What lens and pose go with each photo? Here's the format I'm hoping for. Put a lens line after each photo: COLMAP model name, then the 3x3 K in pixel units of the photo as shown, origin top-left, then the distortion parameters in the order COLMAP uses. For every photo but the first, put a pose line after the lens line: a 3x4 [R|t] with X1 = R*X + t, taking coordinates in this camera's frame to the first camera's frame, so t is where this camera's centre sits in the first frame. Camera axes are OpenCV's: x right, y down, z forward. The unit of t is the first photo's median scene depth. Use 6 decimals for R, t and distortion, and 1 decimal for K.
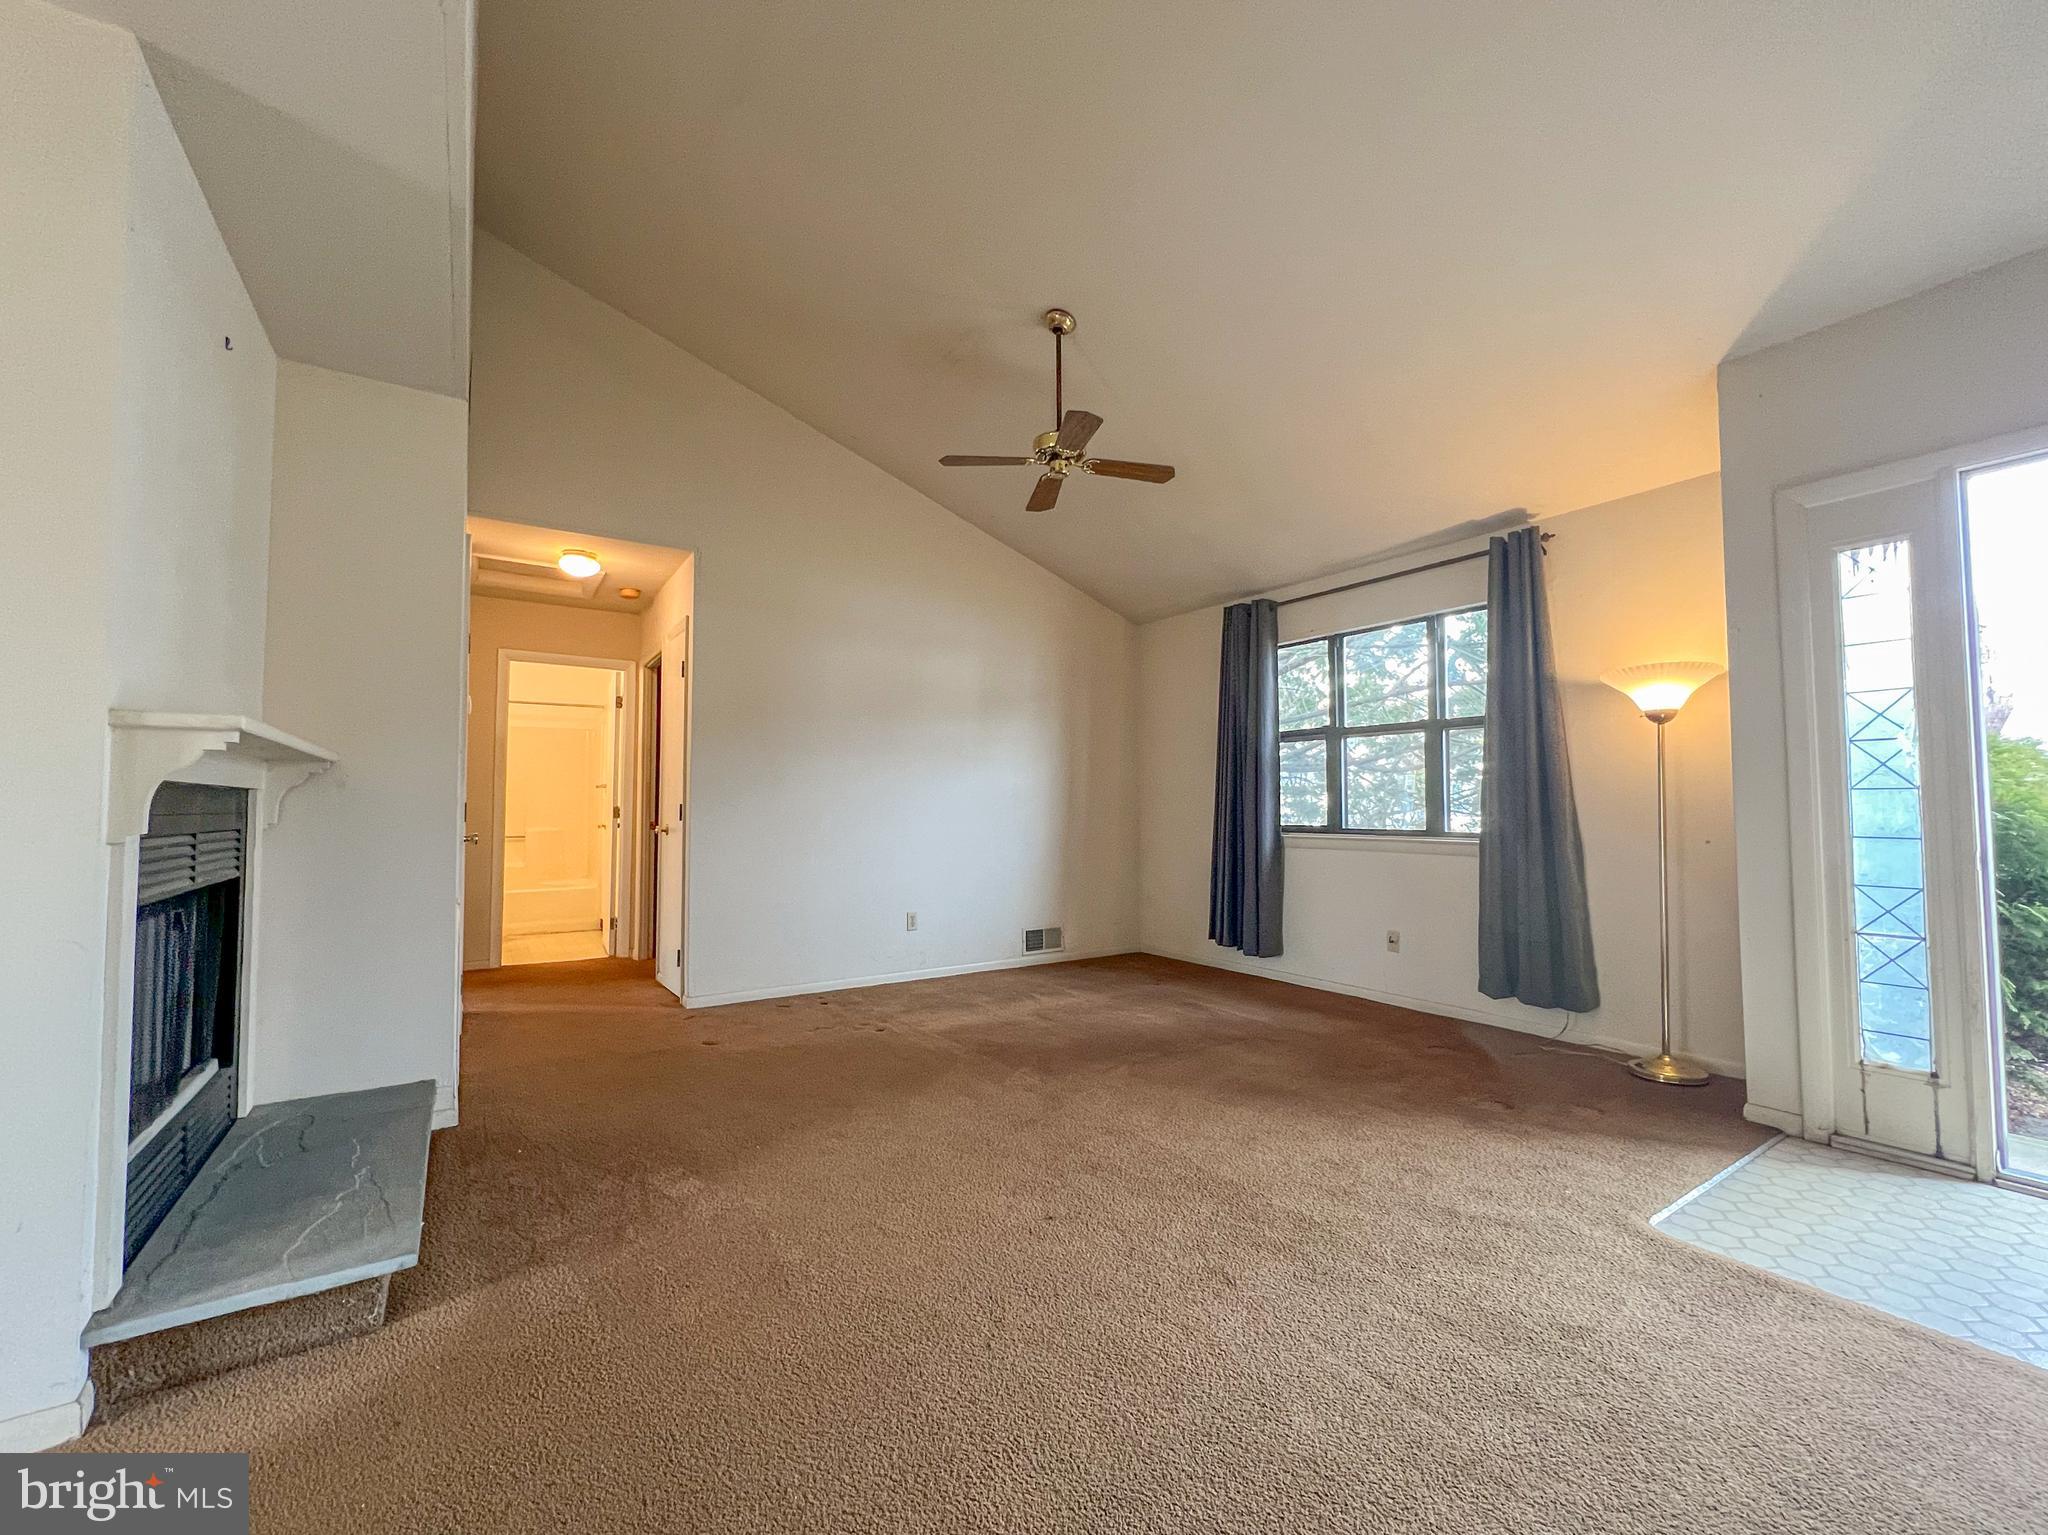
lens RADIAL K [[823.6, 0, 1024.7], [0, 823.6, 774.7], [0, 0, 1]] dist [0.000092, 0.000734]
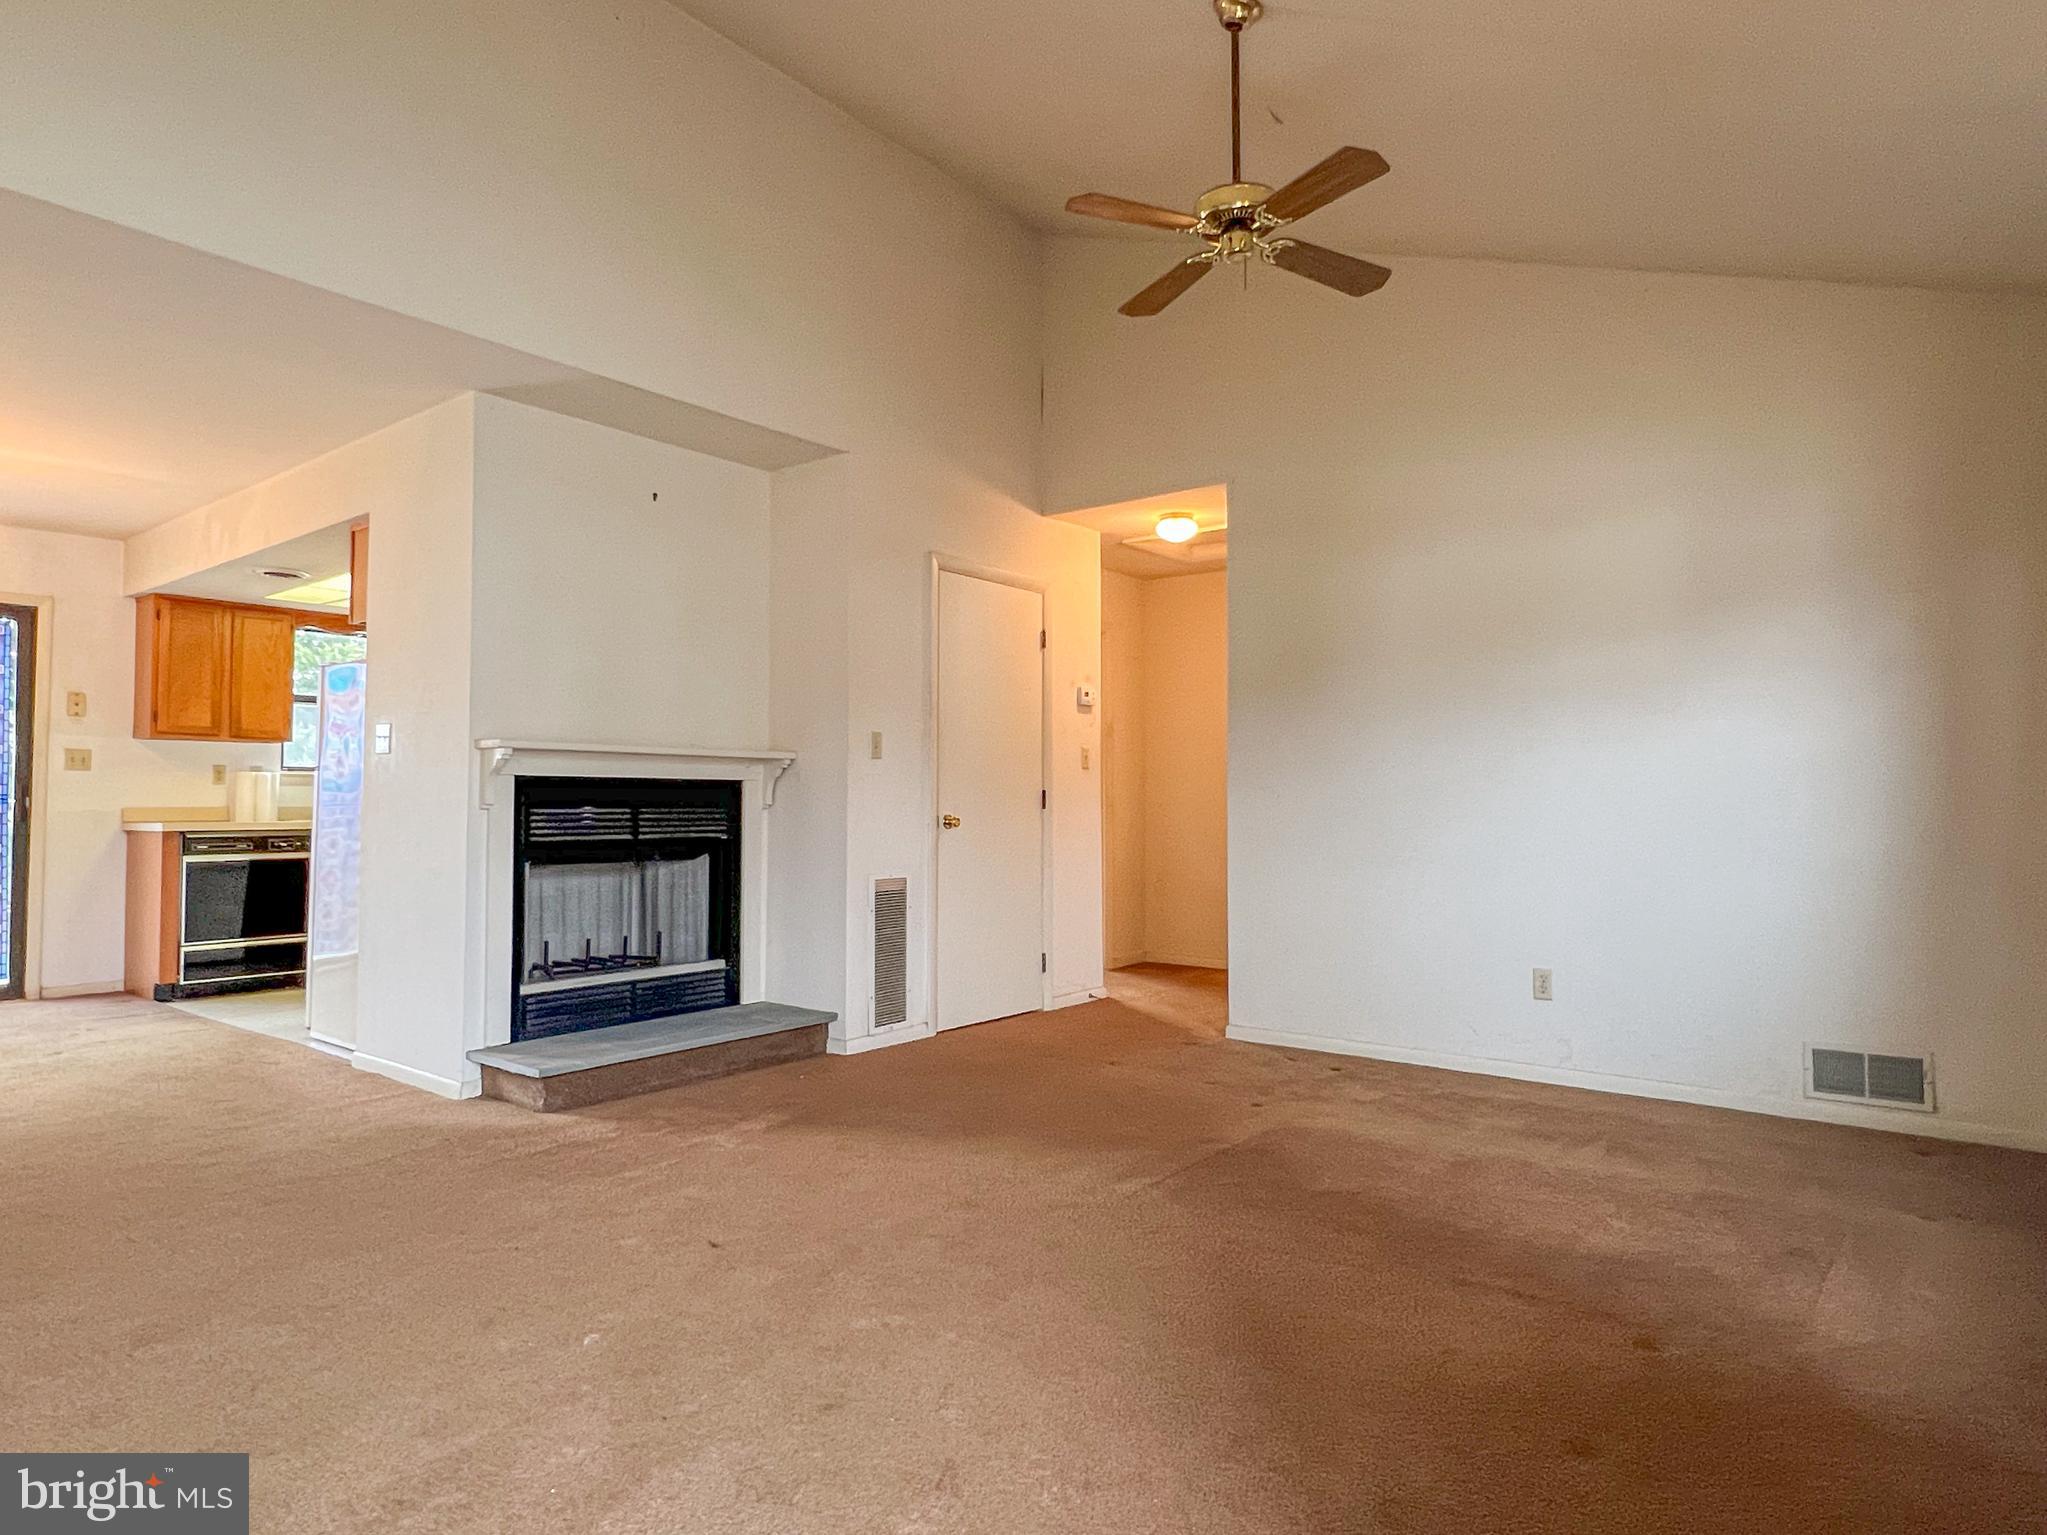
lens RADIAL K [[1163.9, 0, 1021.8], [0, 1163.9, 774.3], [0, 0, 1]] dist [0.003687, -0.001484]
pose [[0.343948, -0.013281, -0.938895, 0.794828], [0.035154, 0.999381, -0.001259, 0.017009], [0.938330, -0.032573, 0.344202, 0.519422]]
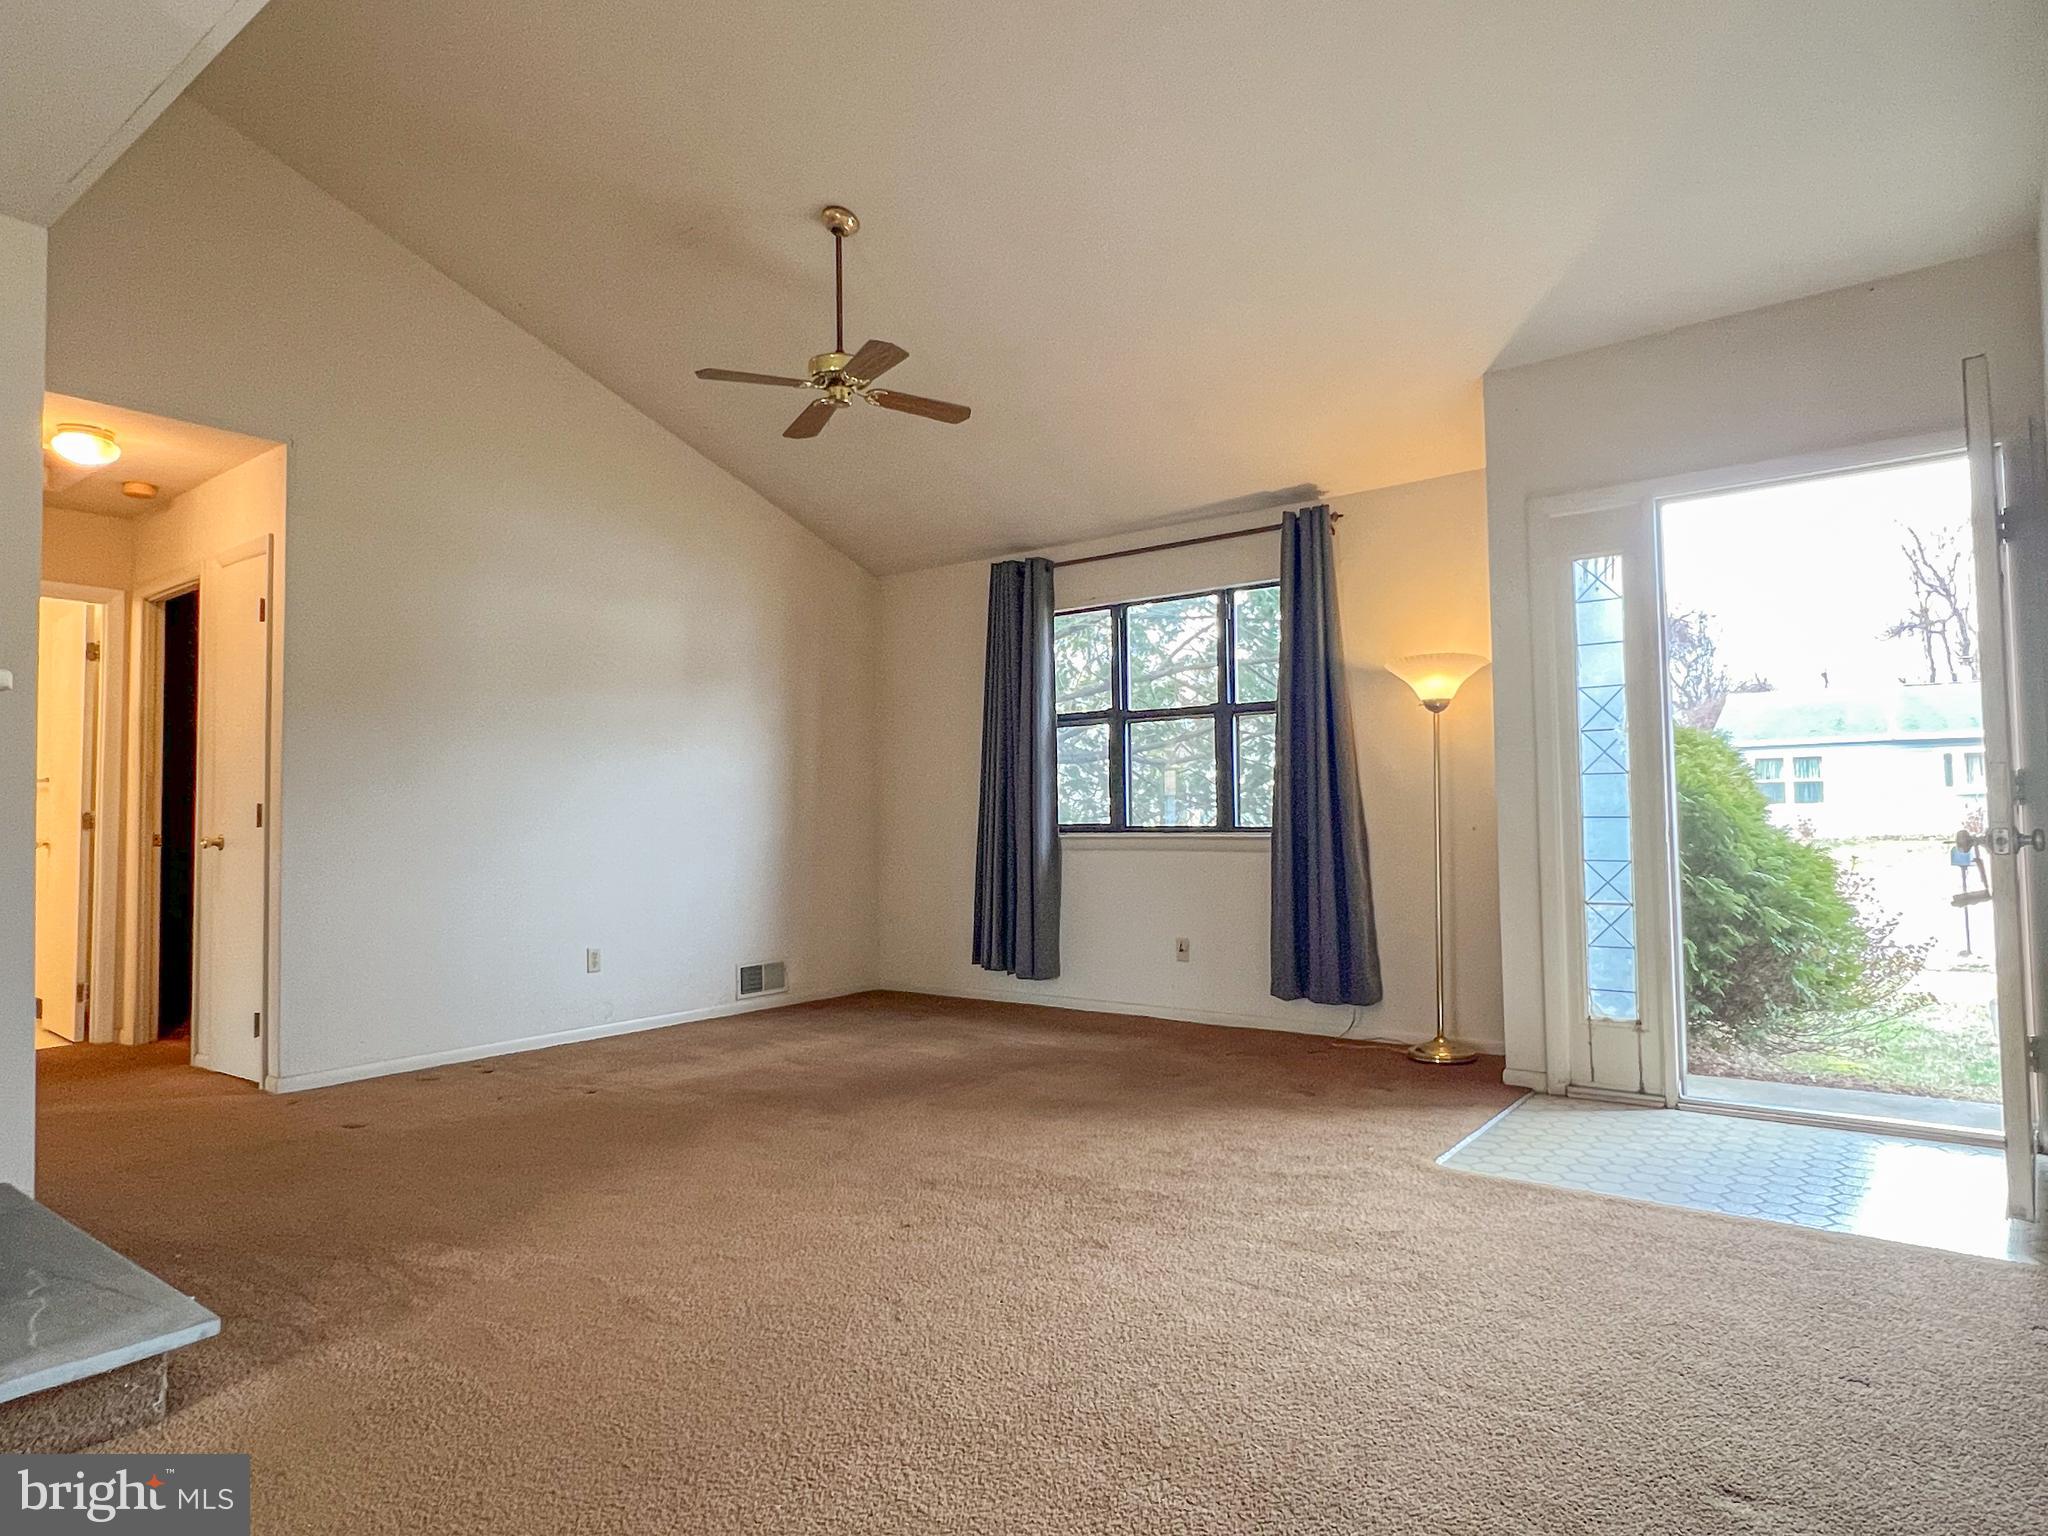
lens RADIAL K [[1164.5, 0, 1012.4], [0, 1164.5, 774.4], [0, 0, 1]] dist [0.003687, -0.001484]
pose [[0.947804, 0.000471, 0.318853, -0.169257], [-0.000857, 0.999999, 0.001069, 0.012278], [-0.318853, -0.001287, 0.947803, -0.182046]]
